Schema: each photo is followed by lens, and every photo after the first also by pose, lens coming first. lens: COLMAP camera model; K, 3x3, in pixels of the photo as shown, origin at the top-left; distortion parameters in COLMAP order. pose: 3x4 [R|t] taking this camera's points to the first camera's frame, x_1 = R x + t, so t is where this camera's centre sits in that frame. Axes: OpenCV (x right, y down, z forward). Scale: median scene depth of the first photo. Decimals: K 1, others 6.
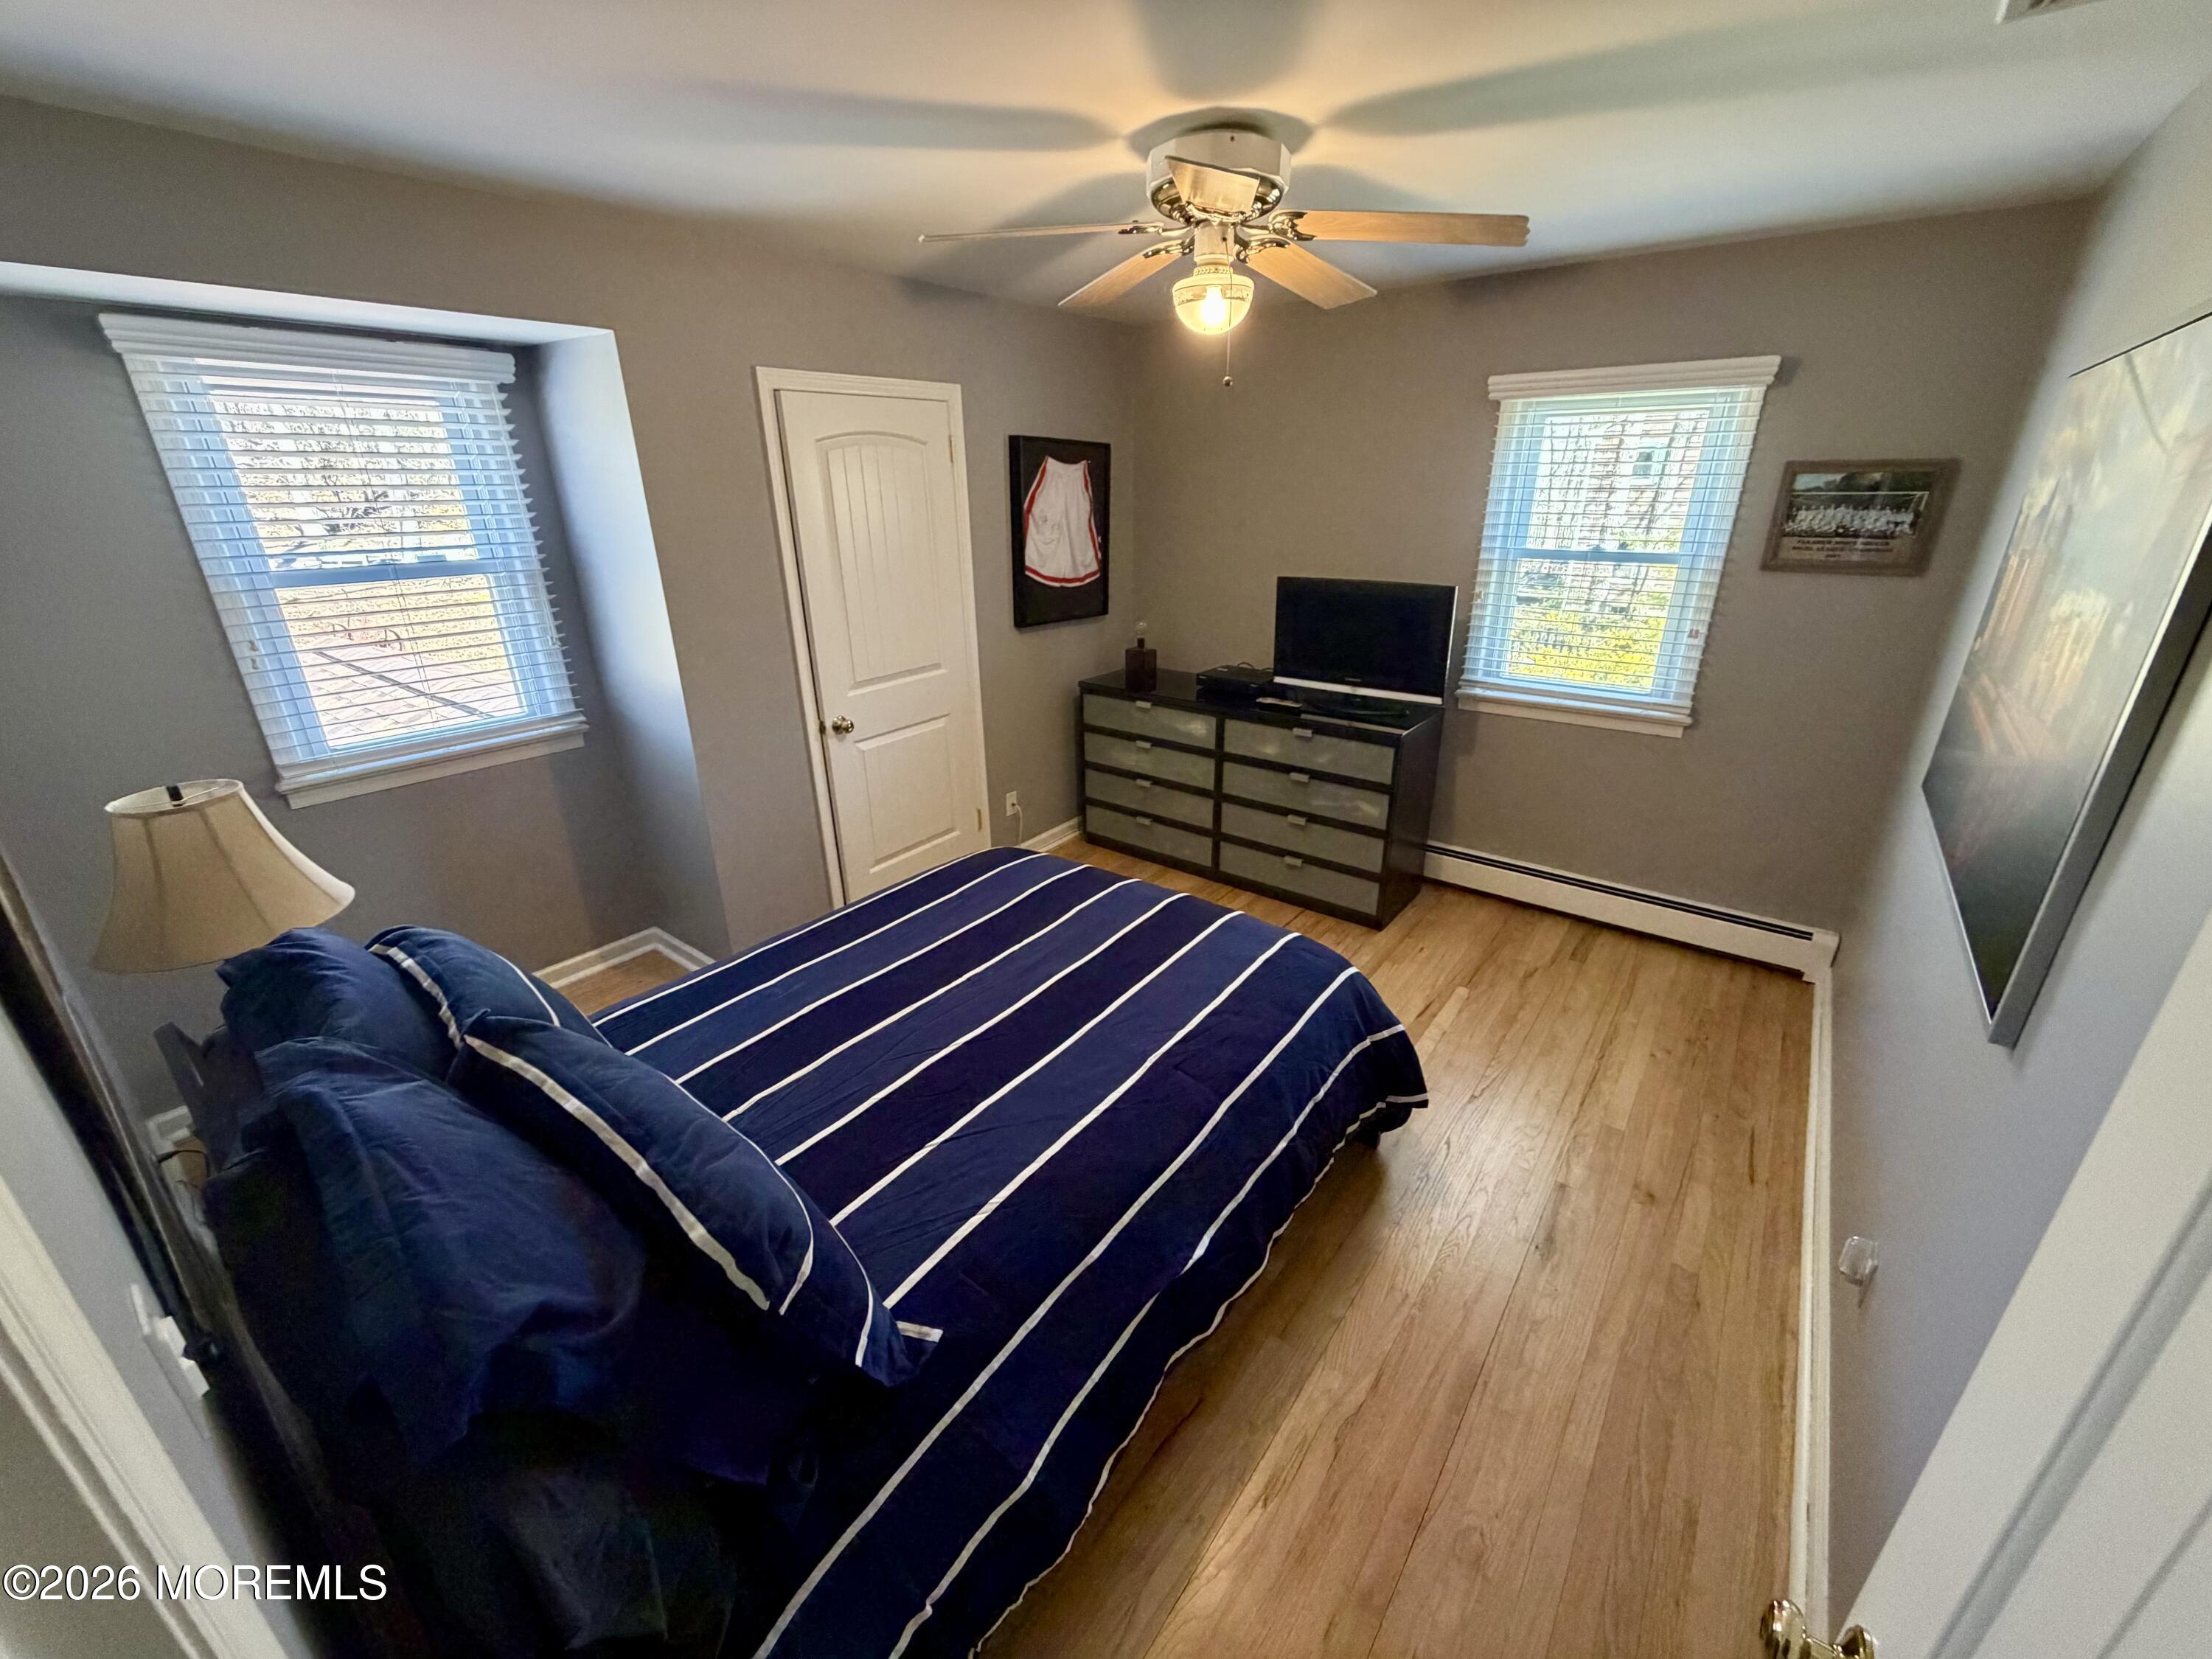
lens RADIAL K [[877.5, 0, 1106.0], [0, 877.5, 829.5], [0, 0, 1]] dist [-0.000421, -0.000204]
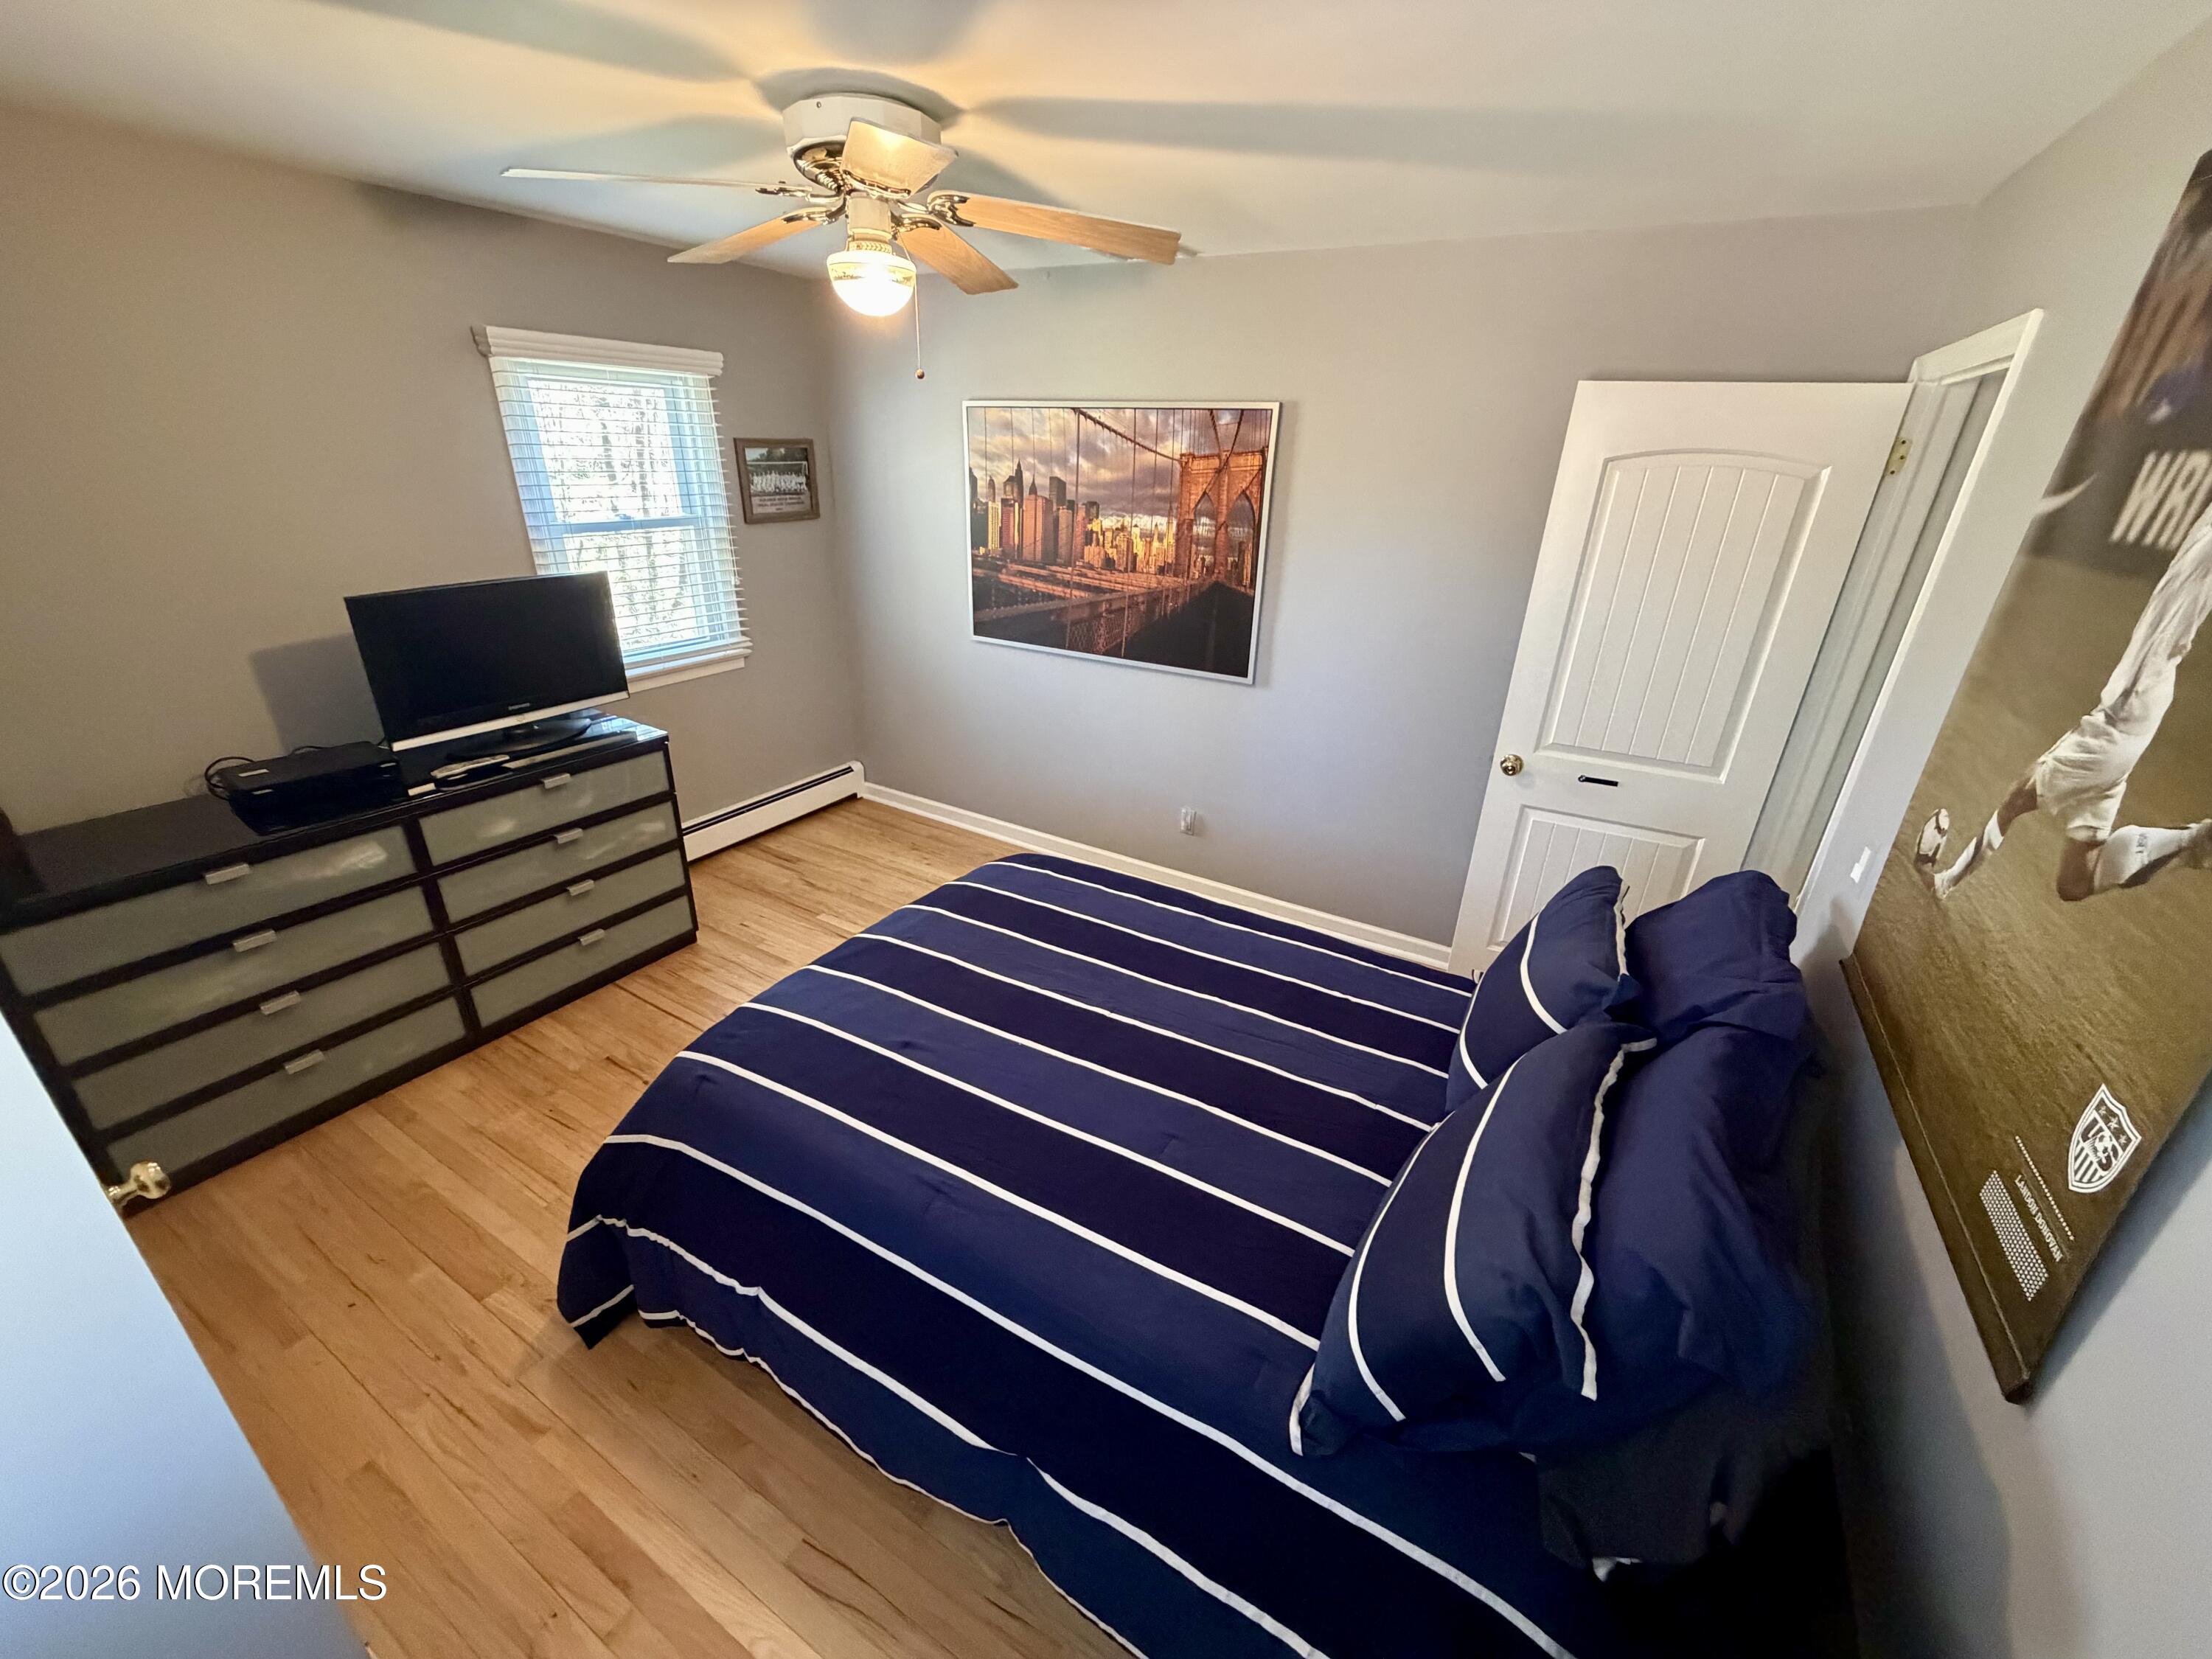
lens RADIAL K [[877.5, 0, 1106.0], [0, 877.5, 829.5], [0, 0, 1]] dist [-0.000421, -0.000204]
pose [[-0.129948, -0.396457, 0.908810, -0.611429], [0.335705, 0.844855, 0.416559, -0.254614], [-0.932961, 0.359223, 0.023305, 0.590672]]
